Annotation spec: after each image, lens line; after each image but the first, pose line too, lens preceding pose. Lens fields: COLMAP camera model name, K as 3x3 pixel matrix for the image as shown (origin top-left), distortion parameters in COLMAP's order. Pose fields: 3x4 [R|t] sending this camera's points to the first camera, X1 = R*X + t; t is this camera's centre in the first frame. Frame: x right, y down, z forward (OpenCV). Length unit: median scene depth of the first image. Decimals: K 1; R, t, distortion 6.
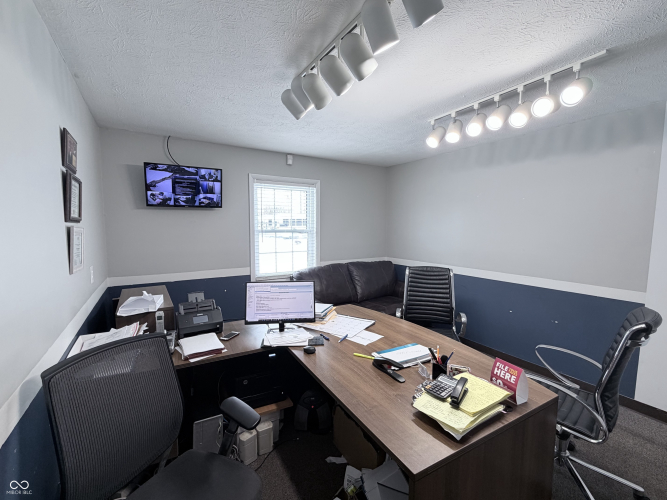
lens RADIAL K [[296.7, 0, 333.5], [0, 296.7, 250.0], [0, 0, 1]] dist [-0.000812, -0.000118]
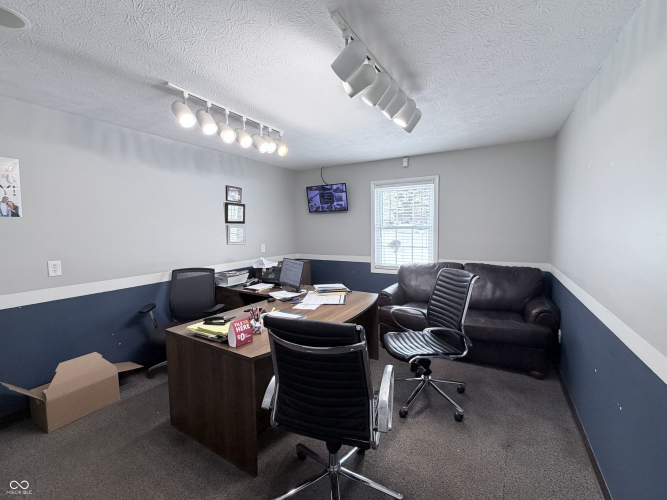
lens RADIAL K [[296.7, 0, 333.5], [0, 296.7, 250.0], [0, 0, 1]] dist [-0.000812, -0.000118]
pose [[0.473757, 0.056830, -0.878820, 0.847638], [-0.058728, 0.997733, 0.032860, -0.000958], [0.878695, 0.036043, 0.476020, 0.304247]]
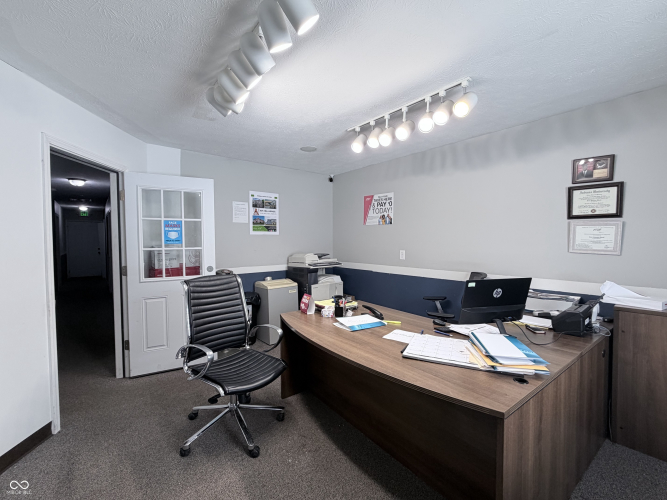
lens RADIAL K [[296.7, 0, 333.5], [0, 296.7, 250.0], [0, 0, 1]] dist [-0.000812, -0.000118]
pose [[-0.993345, 0.004024, -0.115103, 0.273222], [-0.009682, 0.992934, 0.118270, -0.050112], [0.114765, 0.118597, -0.986288, 1.215954]]
